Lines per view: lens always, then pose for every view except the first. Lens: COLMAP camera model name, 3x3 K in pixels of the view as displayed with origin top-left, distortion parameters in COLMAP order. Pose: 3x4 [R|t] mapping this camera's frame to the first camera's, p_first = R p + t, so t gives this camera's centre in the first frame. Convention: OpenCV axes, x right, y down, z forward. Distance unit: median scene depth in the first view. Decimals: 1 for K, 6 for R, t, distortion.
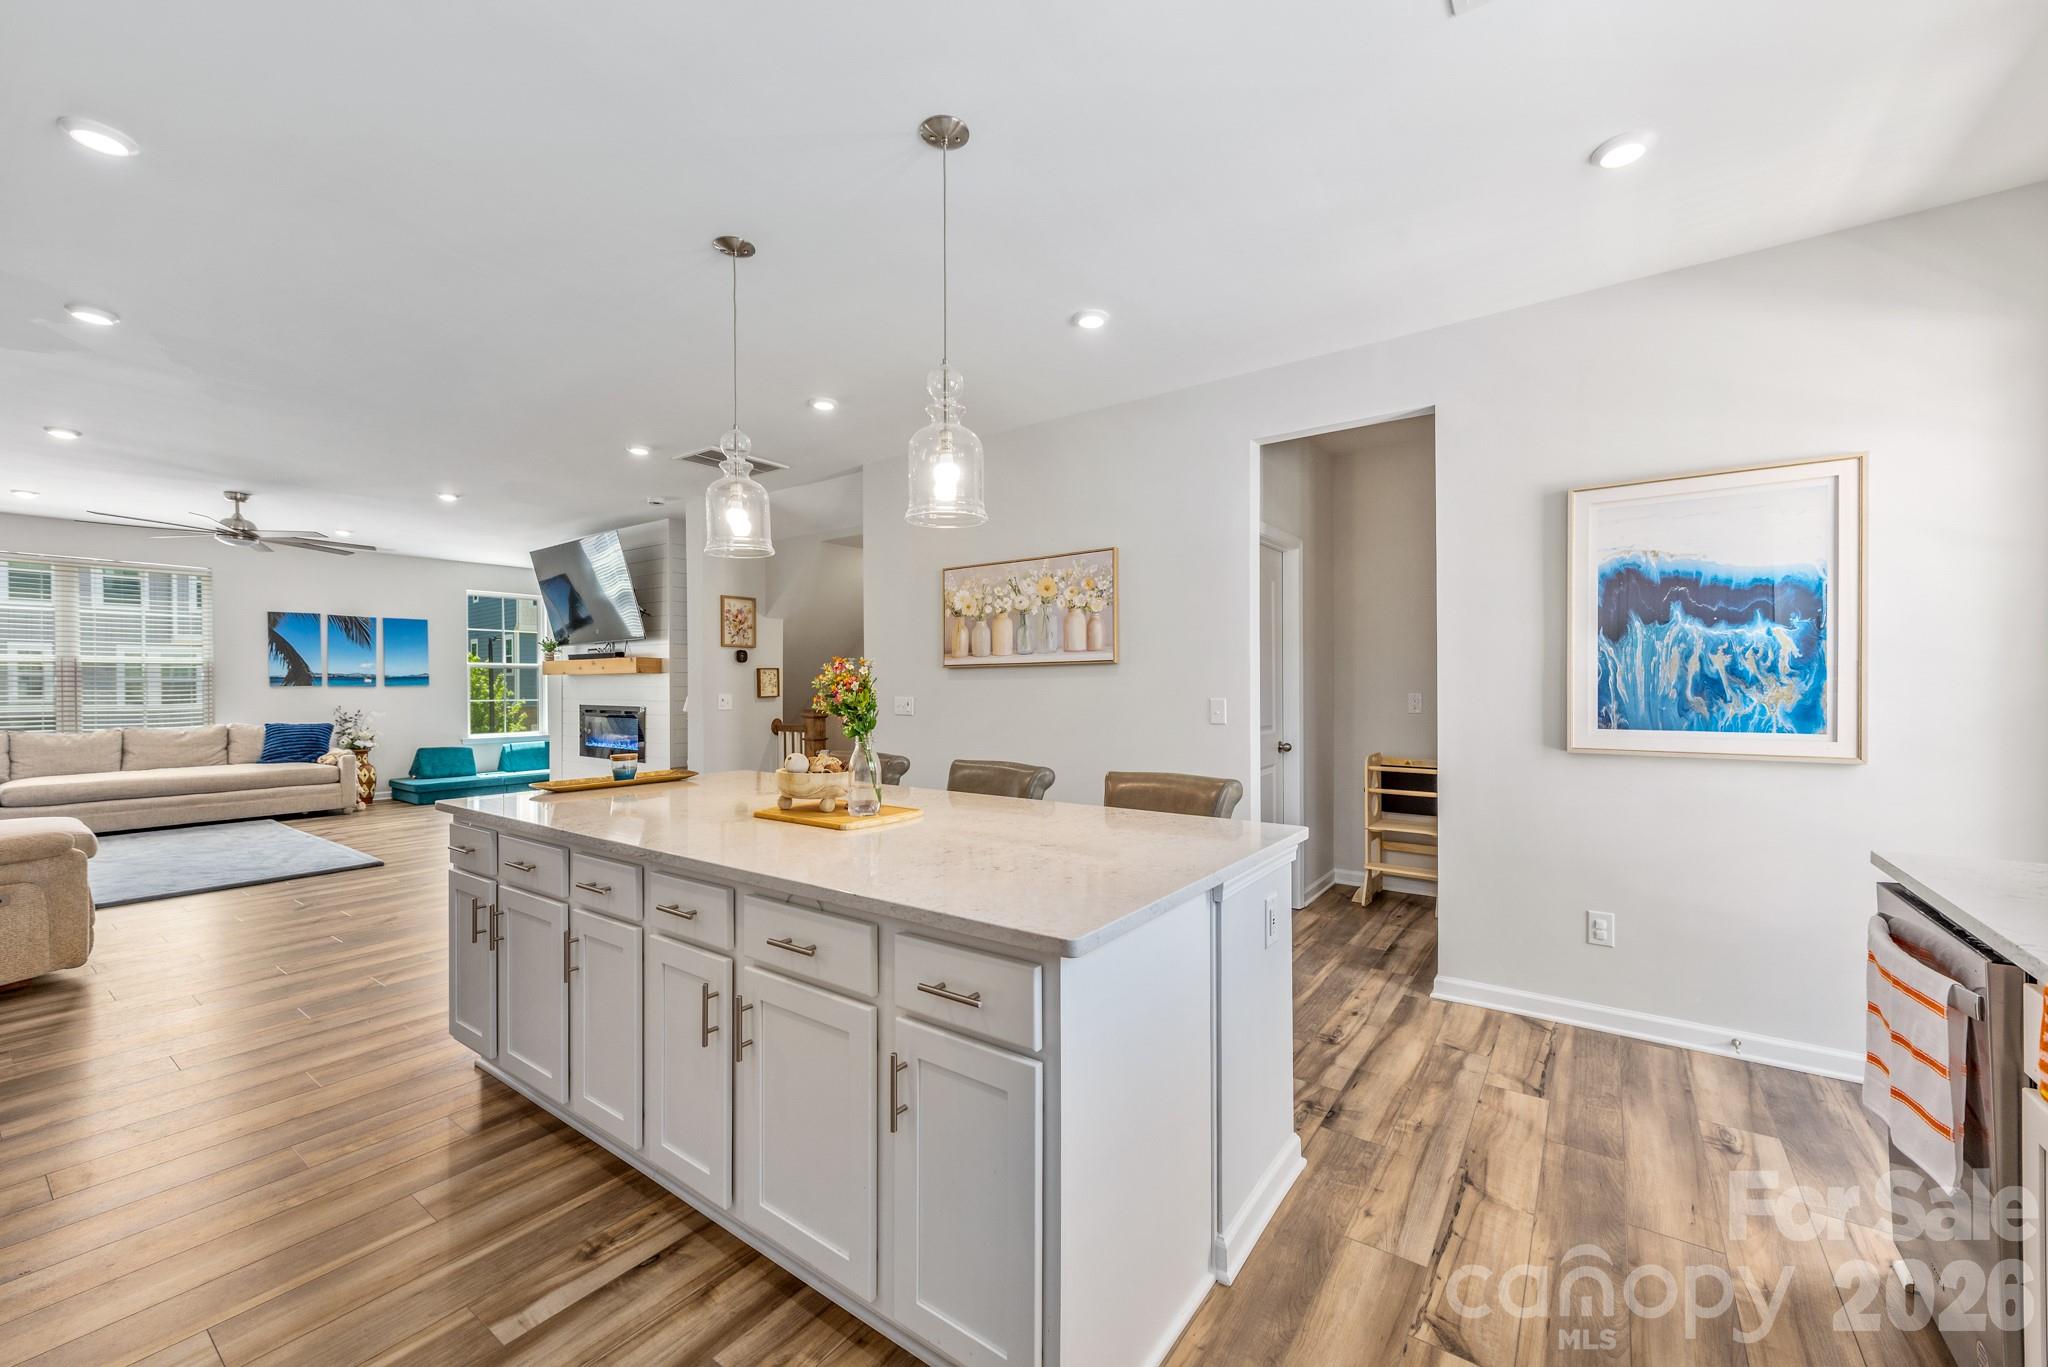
lens RADIAL K [[798.4, 0, 1039.4], [0, 798.4, 690.6], [0, 0, 1]] dist [0.005907, -0.001955]
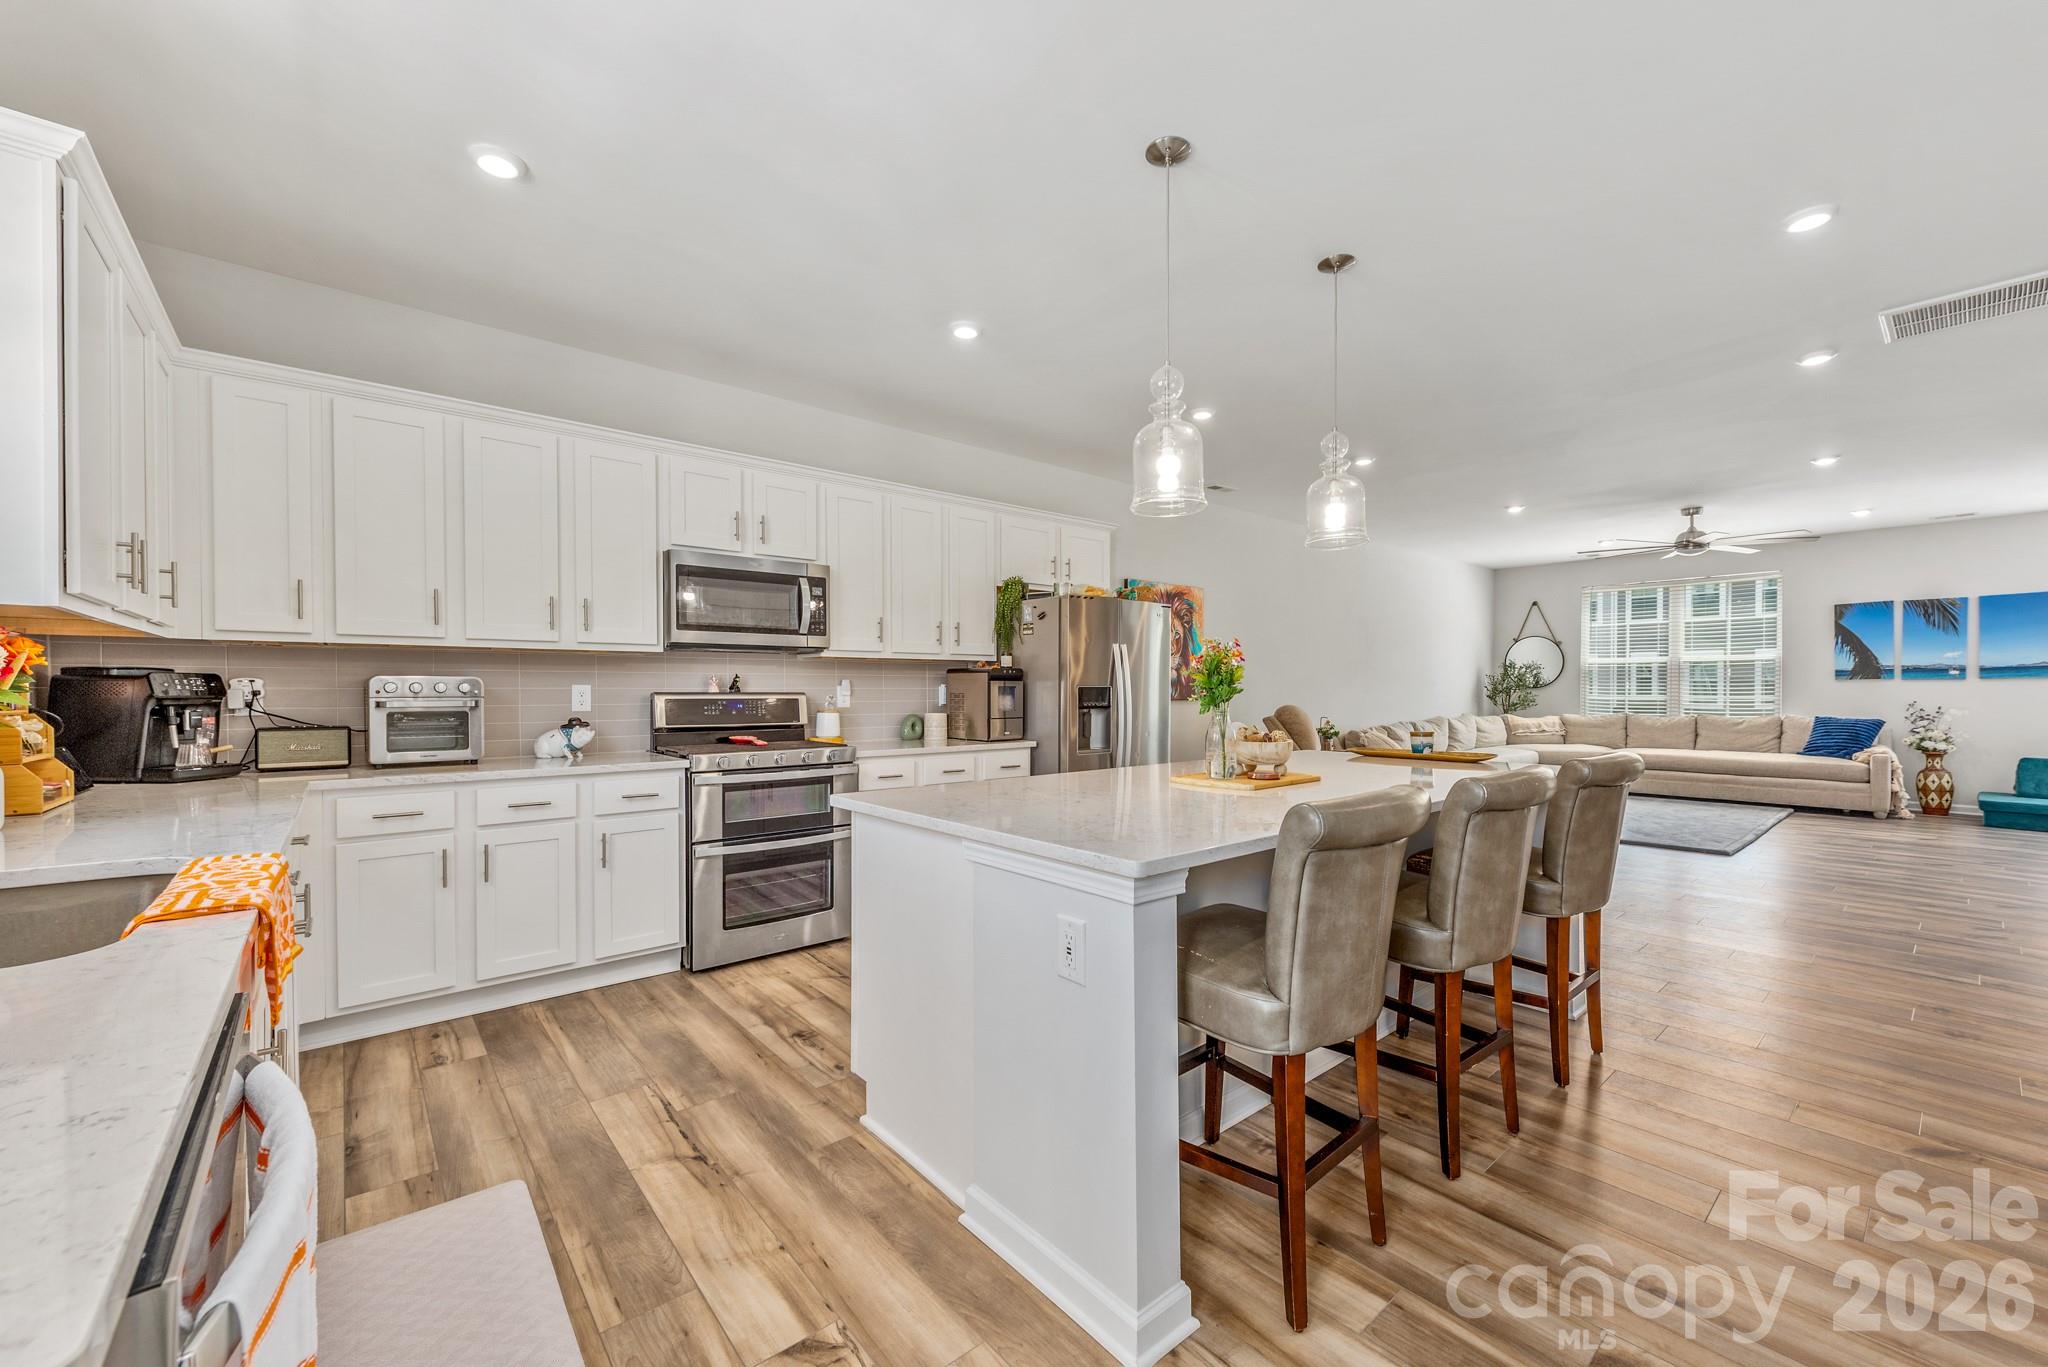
lens RADIAL K [[798.4, 0, 1025.1], [0, 798.4, 699.8], [0, 0, 1]] dist [0.005907, -0.001955]
pose [[-0.251630, 0.015969, -0.967692, 0.264954], [-0.005547, 0.999824, 0.017942, 0.007475], [0.967808, 0.009882, -0.251497, 0.289876]]
